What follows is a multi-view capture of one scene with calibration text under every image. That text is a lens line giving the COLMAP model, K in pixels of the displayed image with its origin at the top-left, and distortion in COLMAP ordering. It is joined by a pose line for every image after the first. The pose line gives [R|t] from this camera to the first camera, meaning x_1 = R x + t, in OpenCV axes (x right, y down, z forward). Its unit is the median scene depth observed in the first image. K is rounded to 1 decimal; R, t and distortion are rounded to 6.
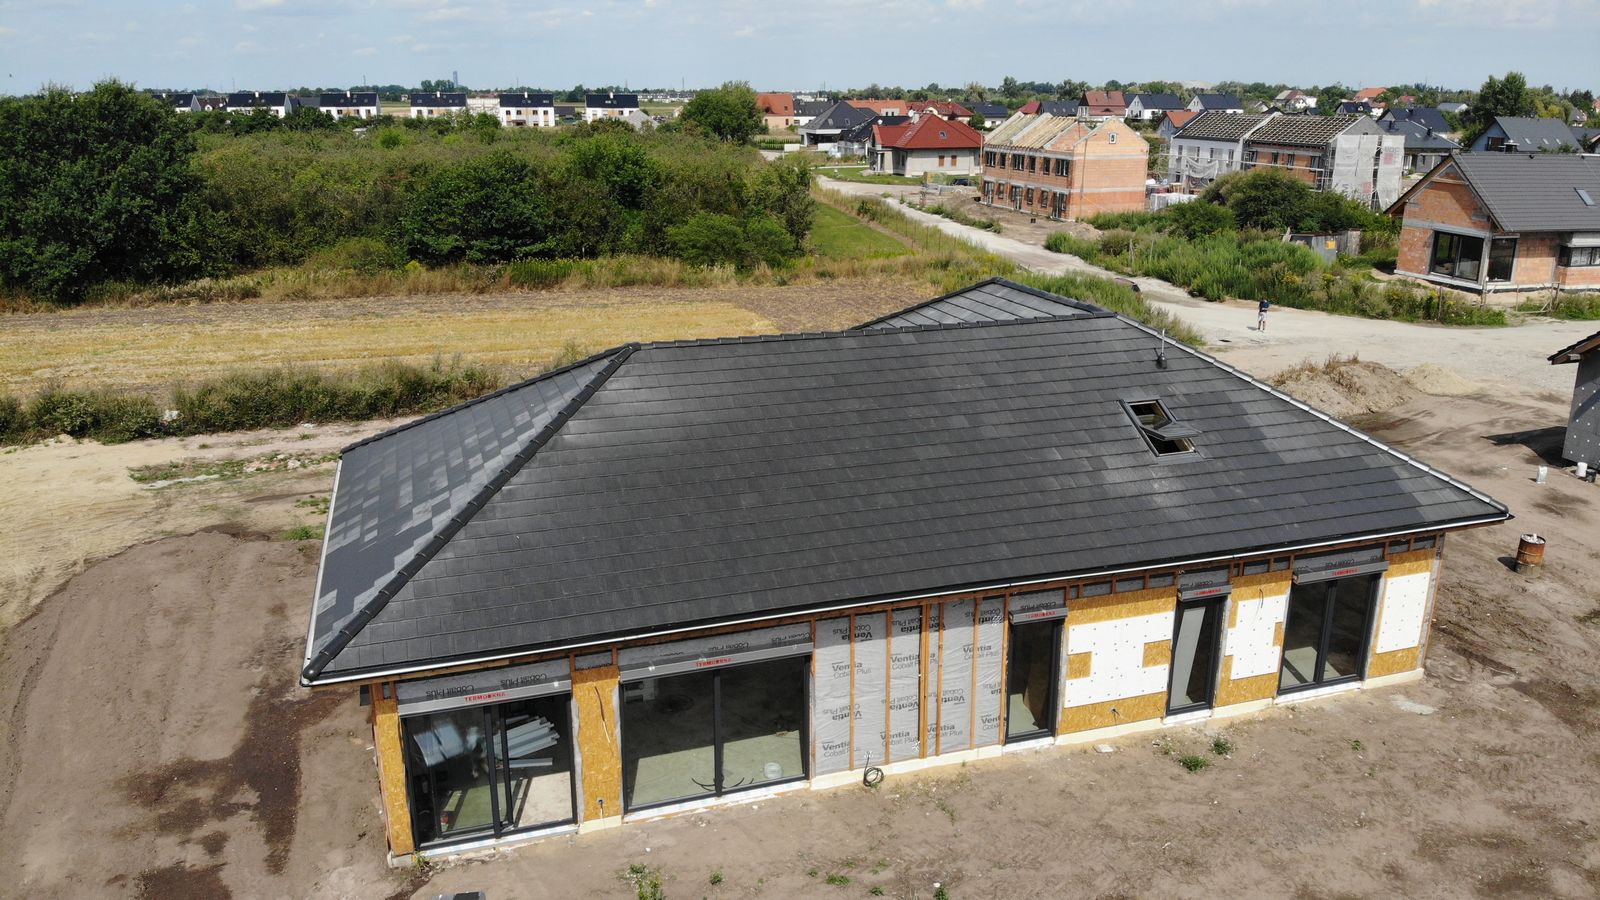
lens RADIAL K [[1174.7, 0, 797.2], [0, 1174.7, 461.0], [0, 0, 1]] dist [0.069011, -0.196250]
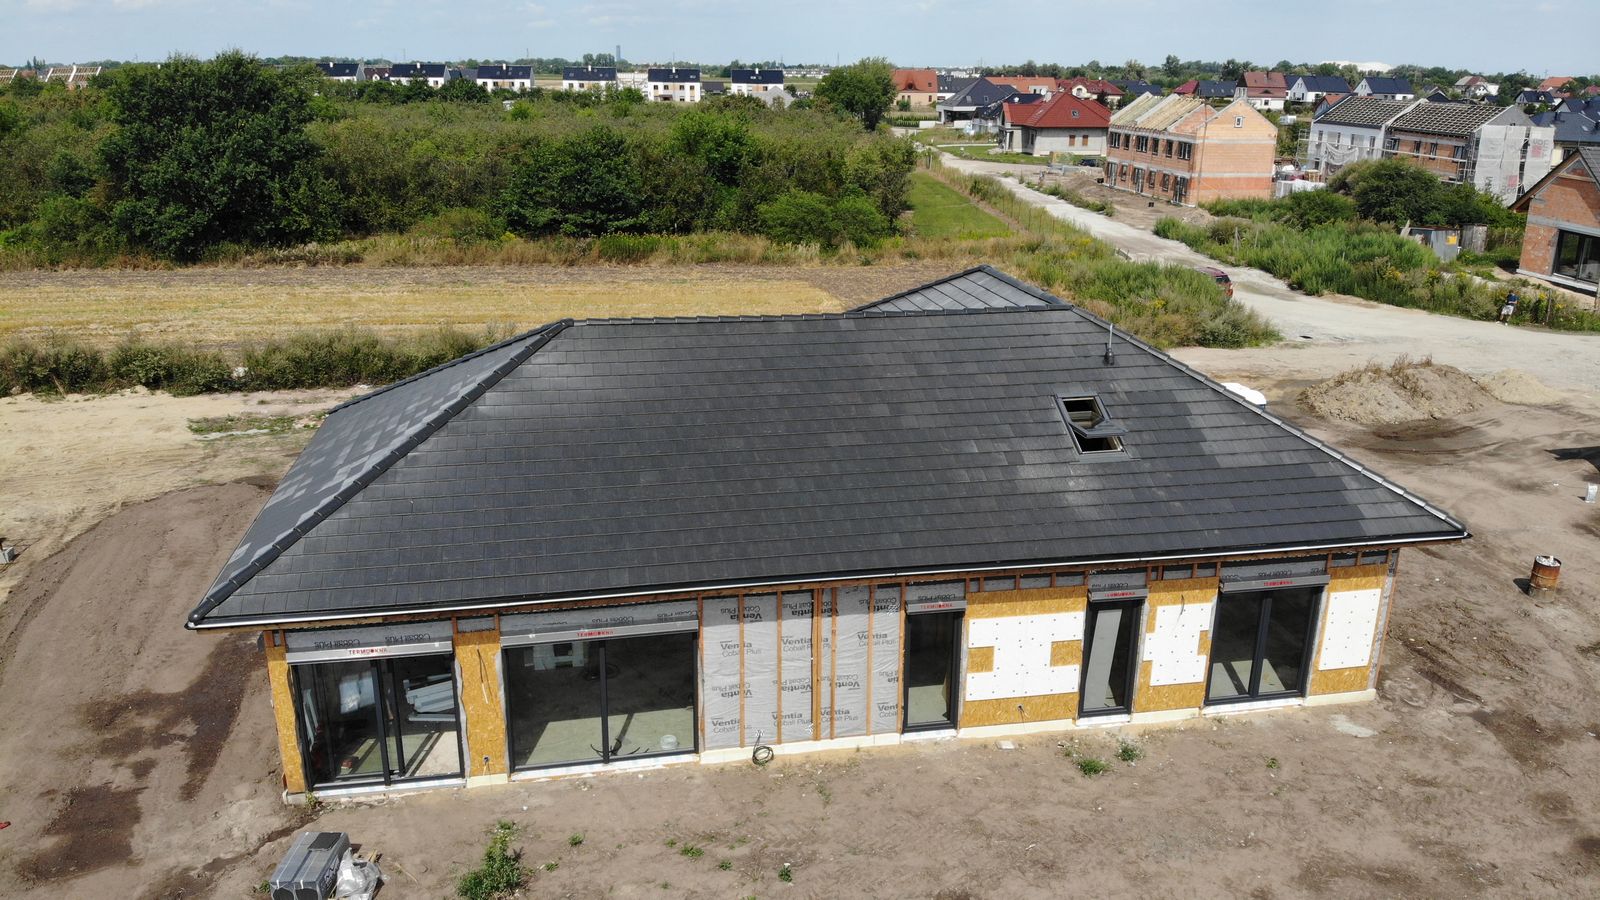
lens RADIAL K [[1174.7, 0, 799.0], [0, 1174.7, 457.9], [0, 0, 1]] dist [0.069011, -0.196250]
pose [[0.992109, 0.047626, -0.115984, 0.102454], [-0.045751, 0.998776, 0.018779, -0.004441], [0.116736, -0.013324, 0.993074, -0.000279]]
